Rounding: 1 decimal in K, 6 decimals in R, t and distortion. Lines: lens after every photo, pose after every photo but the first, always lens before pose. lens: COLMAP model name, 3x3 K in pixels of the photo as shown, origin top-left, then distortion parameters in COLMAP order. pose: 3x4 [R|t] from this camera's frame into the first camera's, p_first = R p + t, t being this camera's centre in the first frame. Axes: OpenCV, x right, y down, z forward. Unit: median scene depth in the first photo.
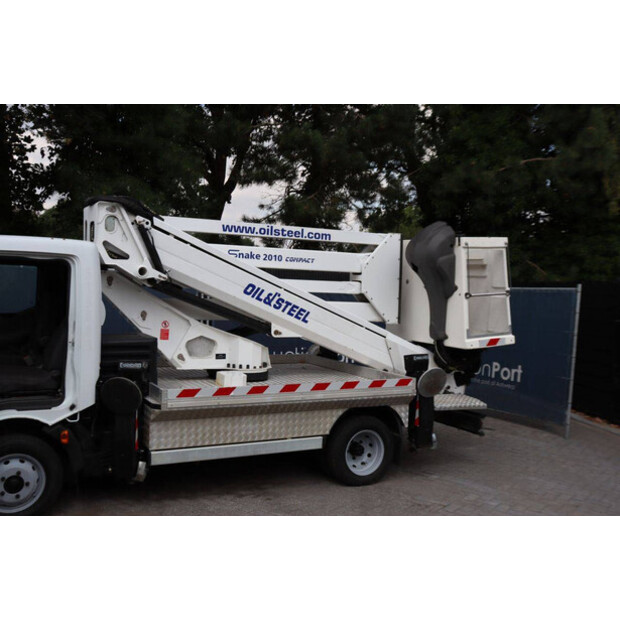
lens RADIAL K [[672.9, 0, 310.0], [0, 672.9, 310.0], [0, 0, 1]] dist [-0.003224, 0.016446]
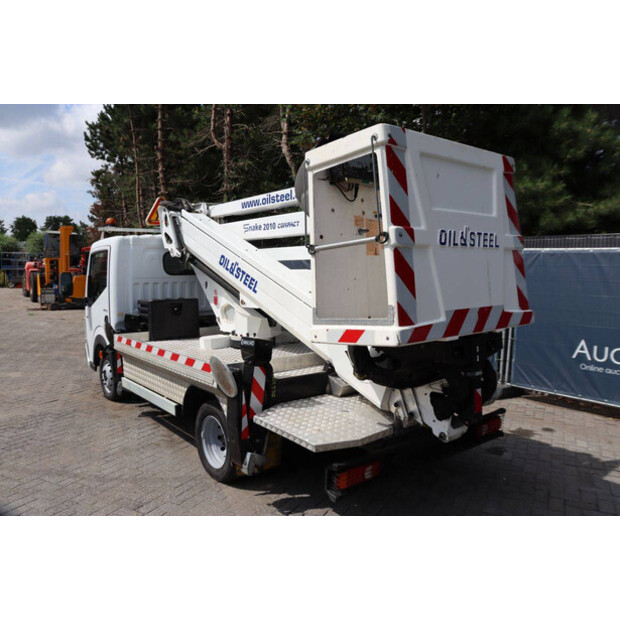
lens RADIAL K [[503.3, 0, 310.0], [0, 503.3, 310.0], [0, 0, 1]] dist [-0.104231, 0.003037]
pose [[0.171119, 0.040222, -0.984429, 0.706847], [-0.022005, 0.999073, 0.036995, 0.015507], [0.985005, 0.015332, 0.171845, 0.981802]]
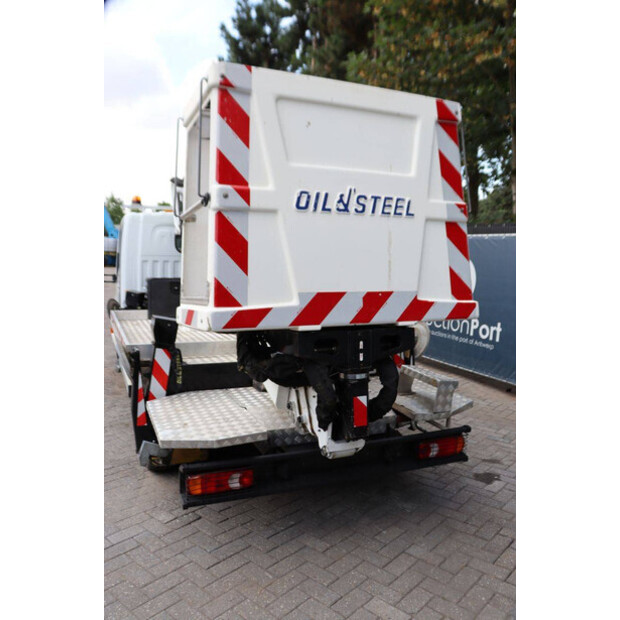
lens RADIAL K [[521.0, 0, 310.0], [0, 521.0, 310.0], [0, 0, 1]] dist [-0.109965, 0.006219]
pose [[-0.086647, 0.059789, -0.994443, 0.658448], [-0.058418, 0.996175, 0.064983, 0.017904], [0.994525, 0.063724, -0.082823, 1.206040]]
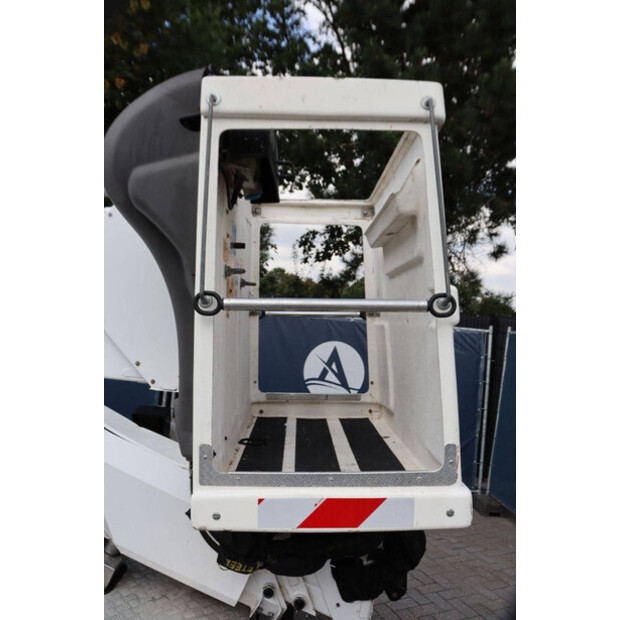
lens RADIAL K [[503.3, 0, 310.0], [0, 503.3, 310.0], [0, 0, 1]] dist [-0.104231, 0.003037]
pose [[0.884945, 0.013966, -0.465486, 0.370747], [-0.061082, 0.994396, -0.086290, -0.006787], [0.461672, 0.104795, 0.880839, 0.912208]]
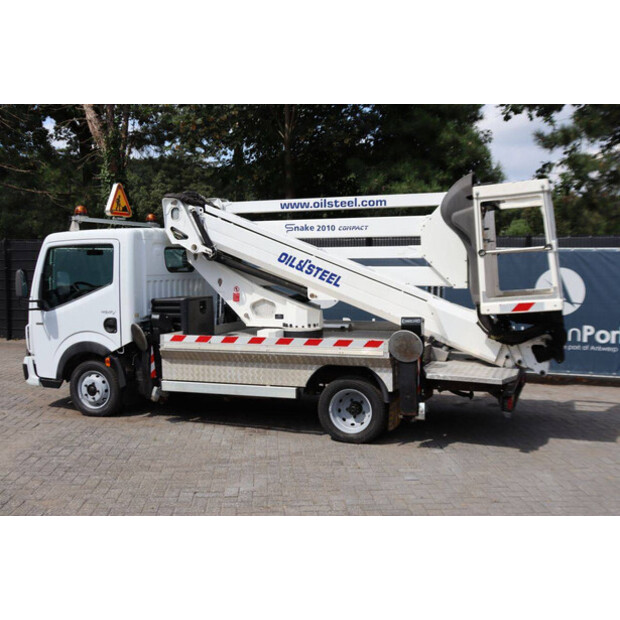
lens RADIAL K [[695.5, 0, 310.0], [0, 695.5, 310.0], [0, 0, 1]] dist [-0.012690, -0.004231]
pose [[0.654636, 0.006284, -0.755918, 0.819616], [0.004998, 0.999908, 0.012641, 0.042831], [0.755928, -0.012053, 0.654544, 0.252979]]
